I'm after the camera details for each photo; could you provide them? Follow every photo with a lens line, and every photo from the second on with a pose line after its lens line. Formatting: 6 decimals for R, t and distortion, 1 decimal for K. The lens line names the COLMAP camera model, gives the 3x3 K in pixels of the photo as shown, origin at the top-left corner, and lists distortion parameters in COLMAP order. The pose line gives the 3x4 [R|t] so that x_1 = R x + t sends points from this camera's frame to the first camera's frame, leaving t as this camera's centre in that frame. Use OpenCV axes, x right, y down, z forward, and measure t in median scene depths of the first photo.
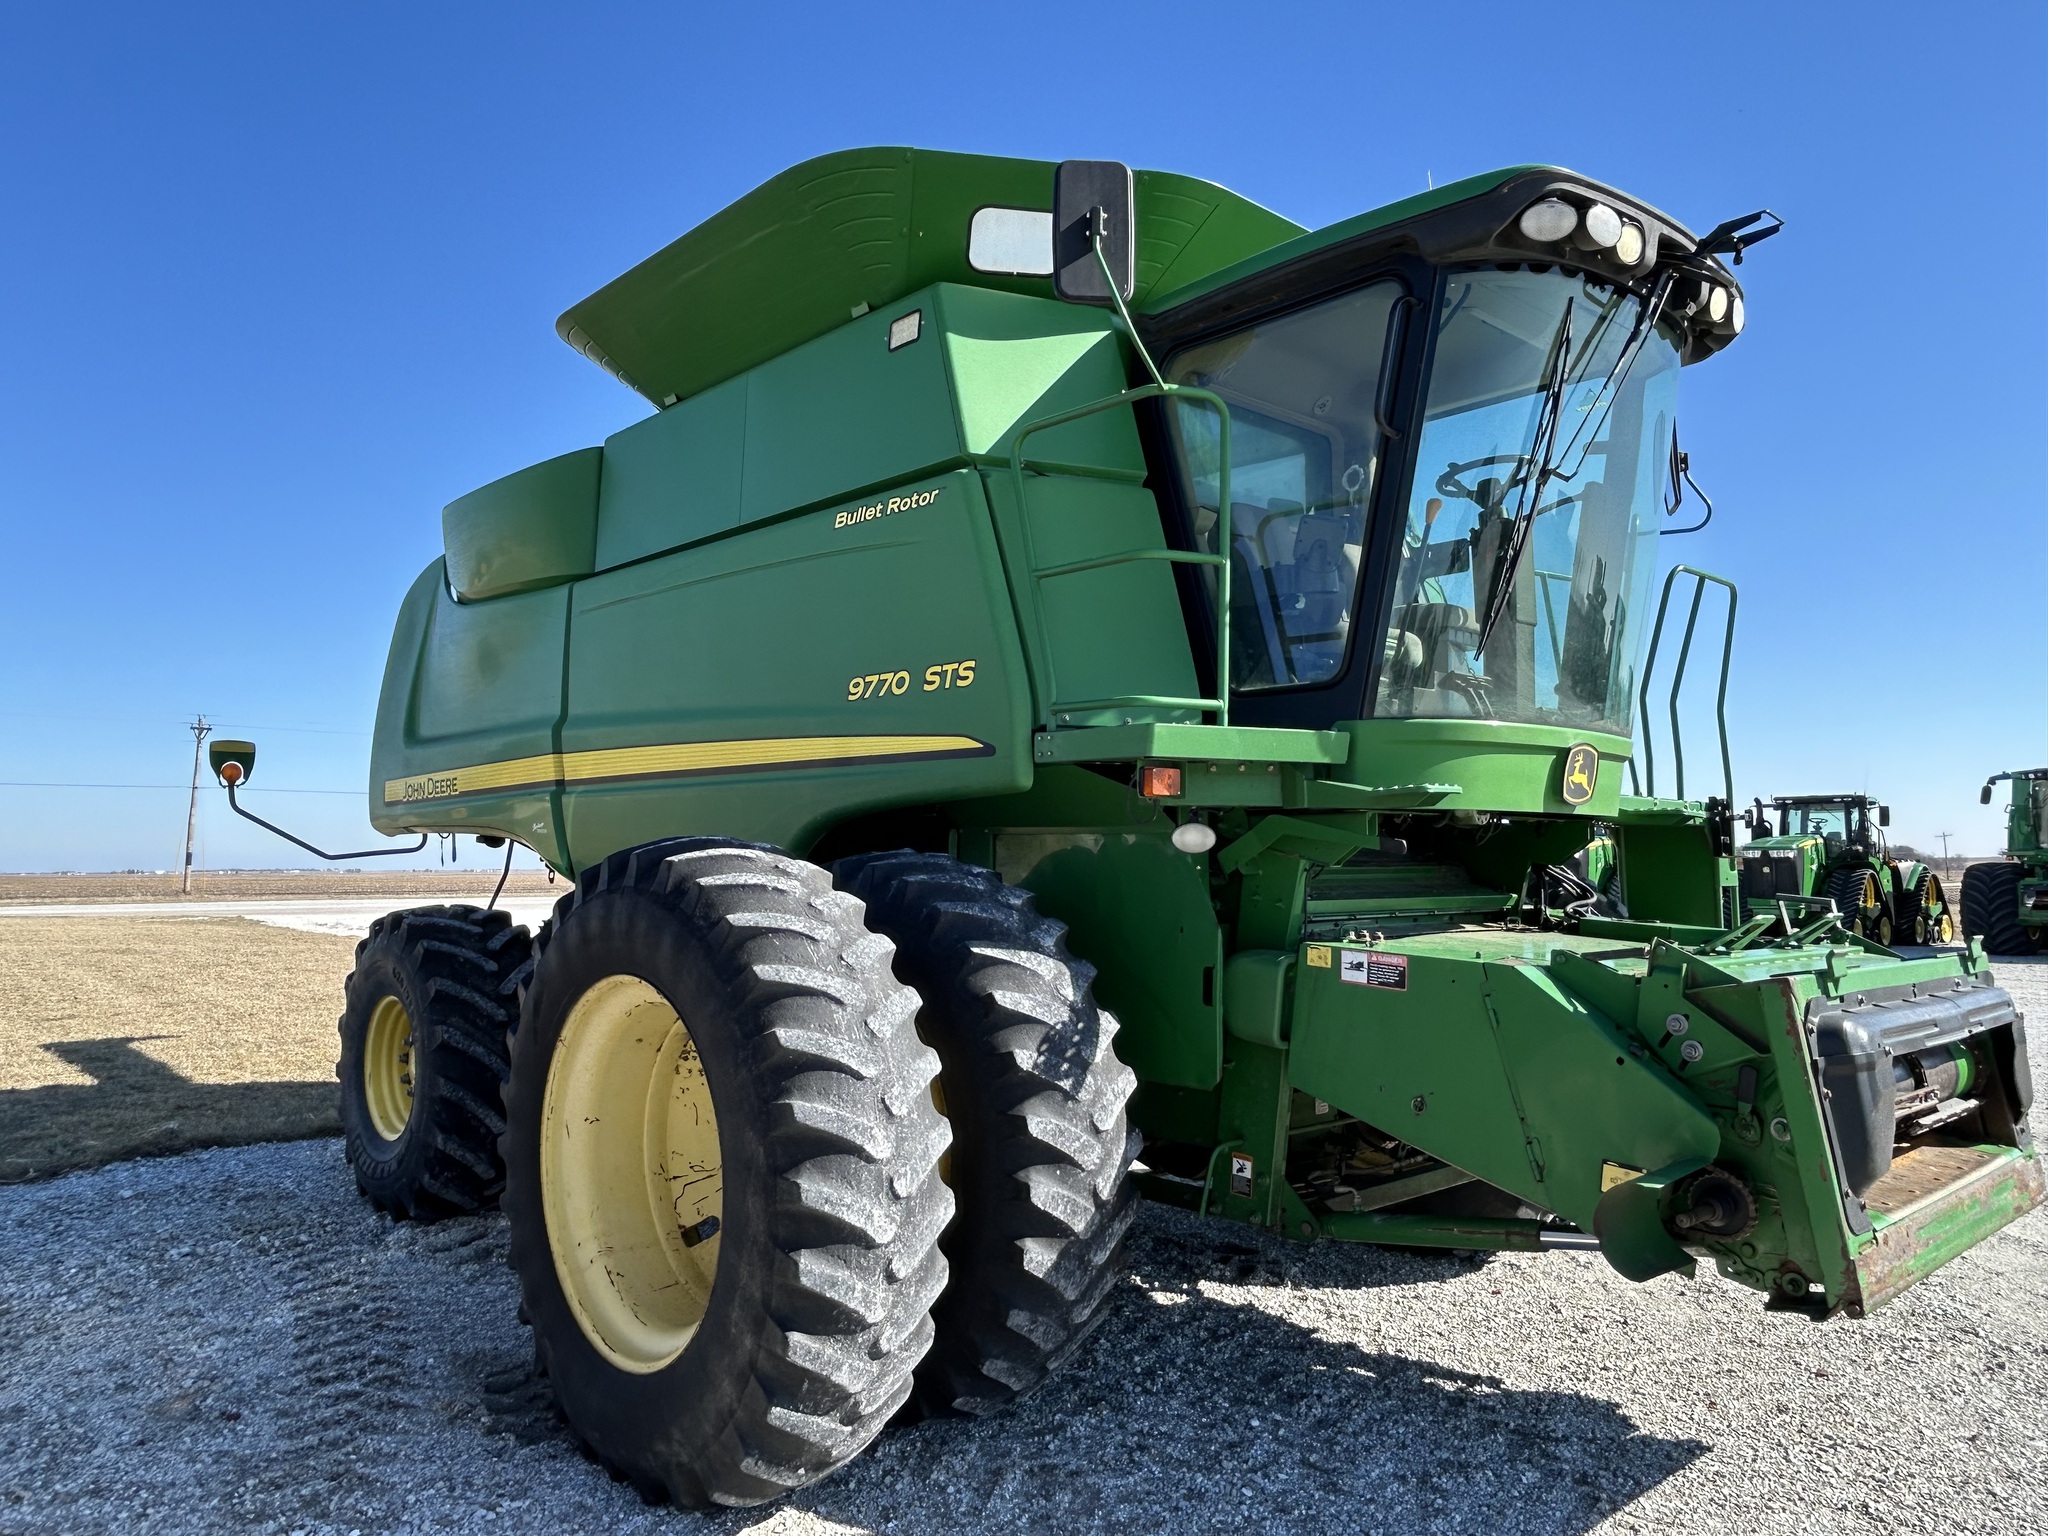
lens RADIAL K [[1278.5, 0, 1014.8], [0, 1278.5, 770.0], [0, 0, 1]] dist [-0.003561, 0.000233]
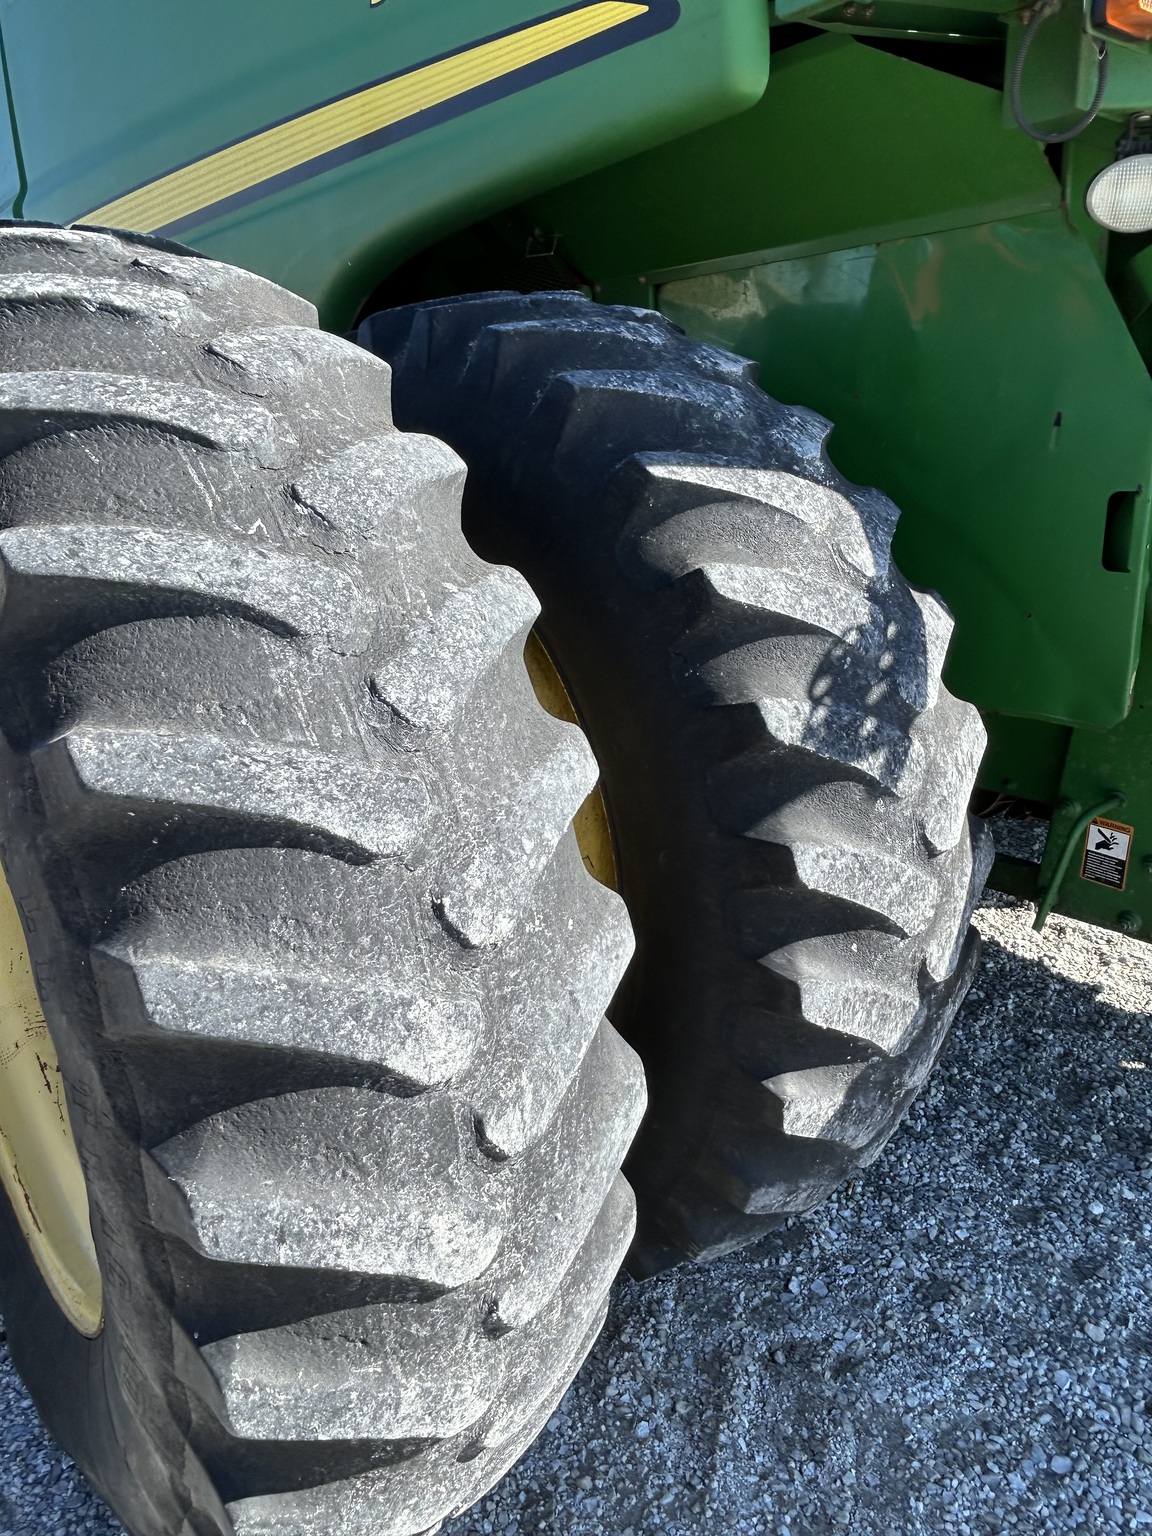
lens RADIAL K [[1103.9, 0, 573.5], [0, 1103.9, 769.3], [0, 0, 1]] dist [-0.001523, -0.002762]
pose [[0.997583, -0.029848, -0.062750, -0.040837], [0.050624, 0.930775, 0.362071, 0.101958], [0.047599, -0.364373, 0.930036, 0.638076]]
